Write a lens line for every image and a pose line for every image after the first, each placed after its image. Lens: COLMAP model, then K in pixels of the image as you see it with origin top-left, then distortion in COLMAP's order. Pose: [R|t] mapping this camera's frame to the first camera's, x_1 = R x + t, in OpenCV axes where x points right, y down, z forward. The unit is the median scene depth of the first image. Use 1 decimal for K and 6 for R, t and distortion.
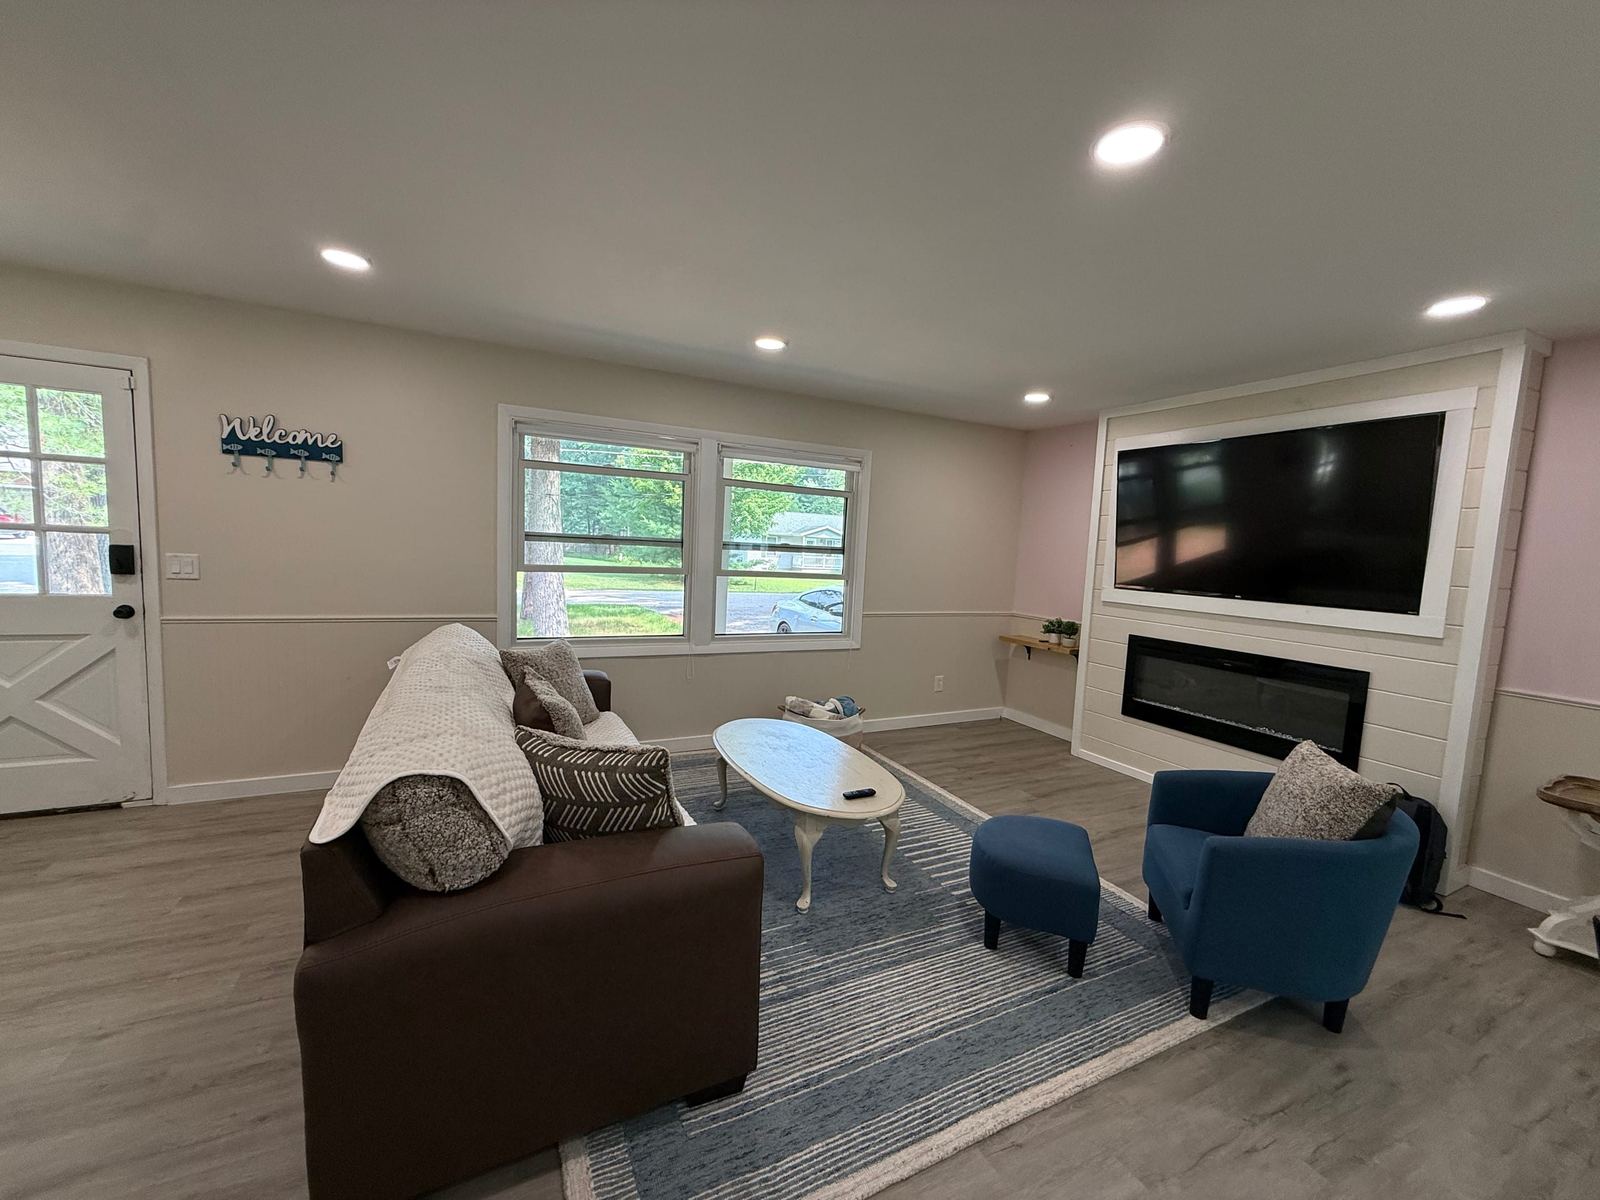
lens RADIAL K [[637.1, 0, 796.8], [0, 637.1, 605.1], [0, 0, 1]] dist [-0.002260, -0.000210]
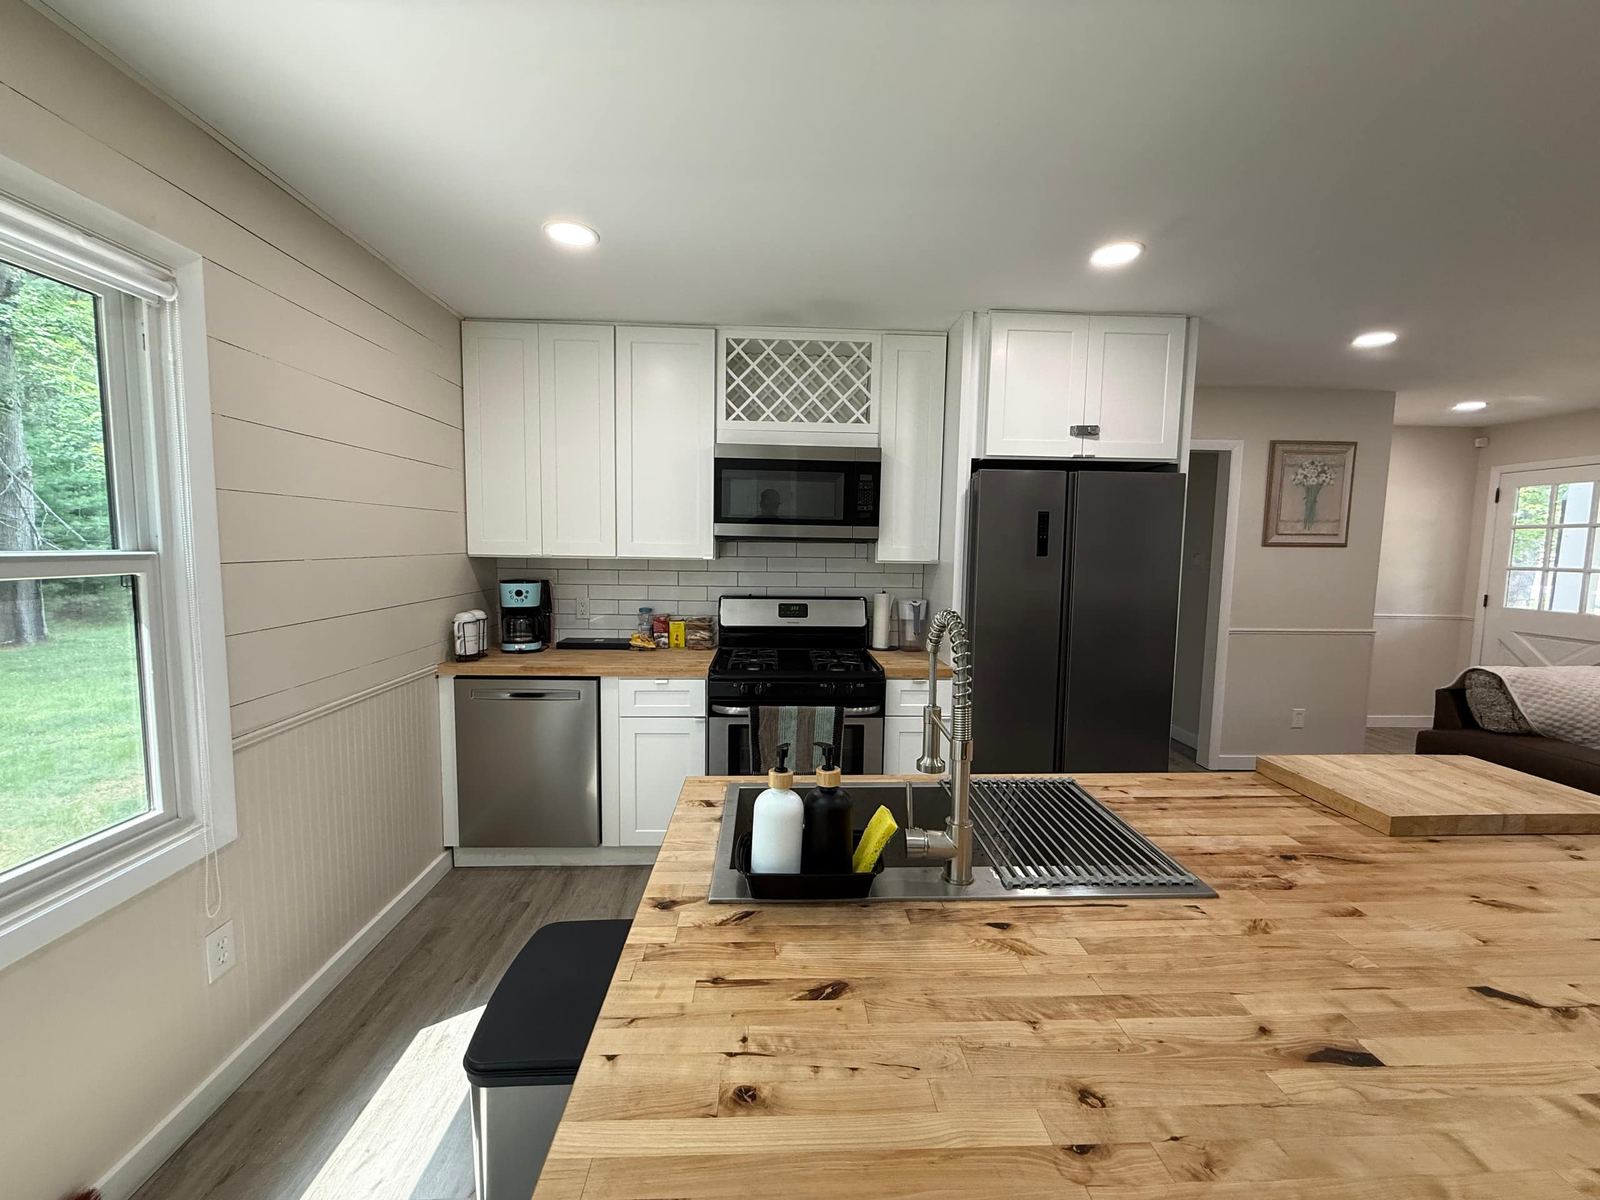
lens RADIAL K [[637.1, 0, 798.1], [0, 637.1, 602.8], [0, 0, 1]] dist [-0.002260, -0.000210]
pose [[-0.404390, 0.026488, -0.914203, 0.890707], [-0.123355, 0.988867, 0.083216, 0.056531], [0.906230, 0.146423, -0.396621, -0.111902]]
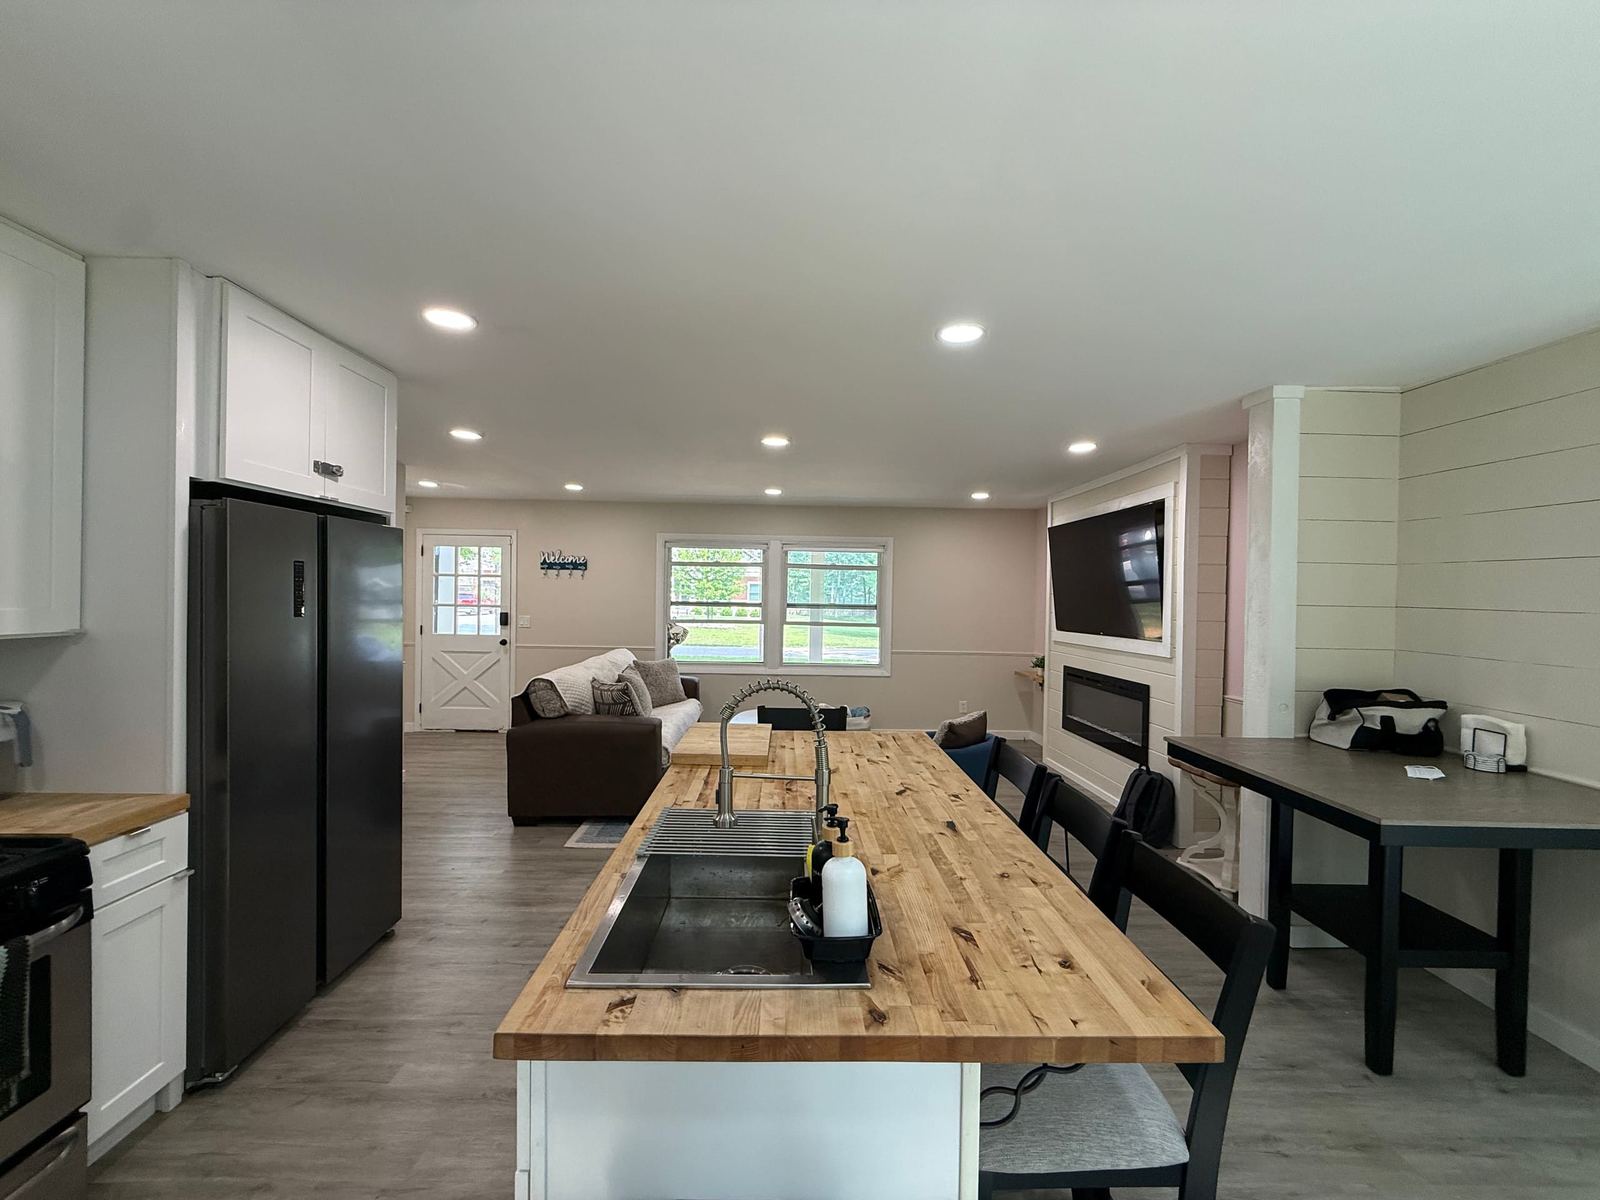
lens RADIAL K [[637.1, 0, 793.7], [0, 637.1, 600.8], [0, 0, 1]] dist [-0.002260, -0.000210]
pose [[0.903557, -0.029542, -0.427449, 0.751095], [-0.014876, 0.994856, -0.100202, 0.068517], [0.428210, 0.096897, 0.898469, -0.535489]]
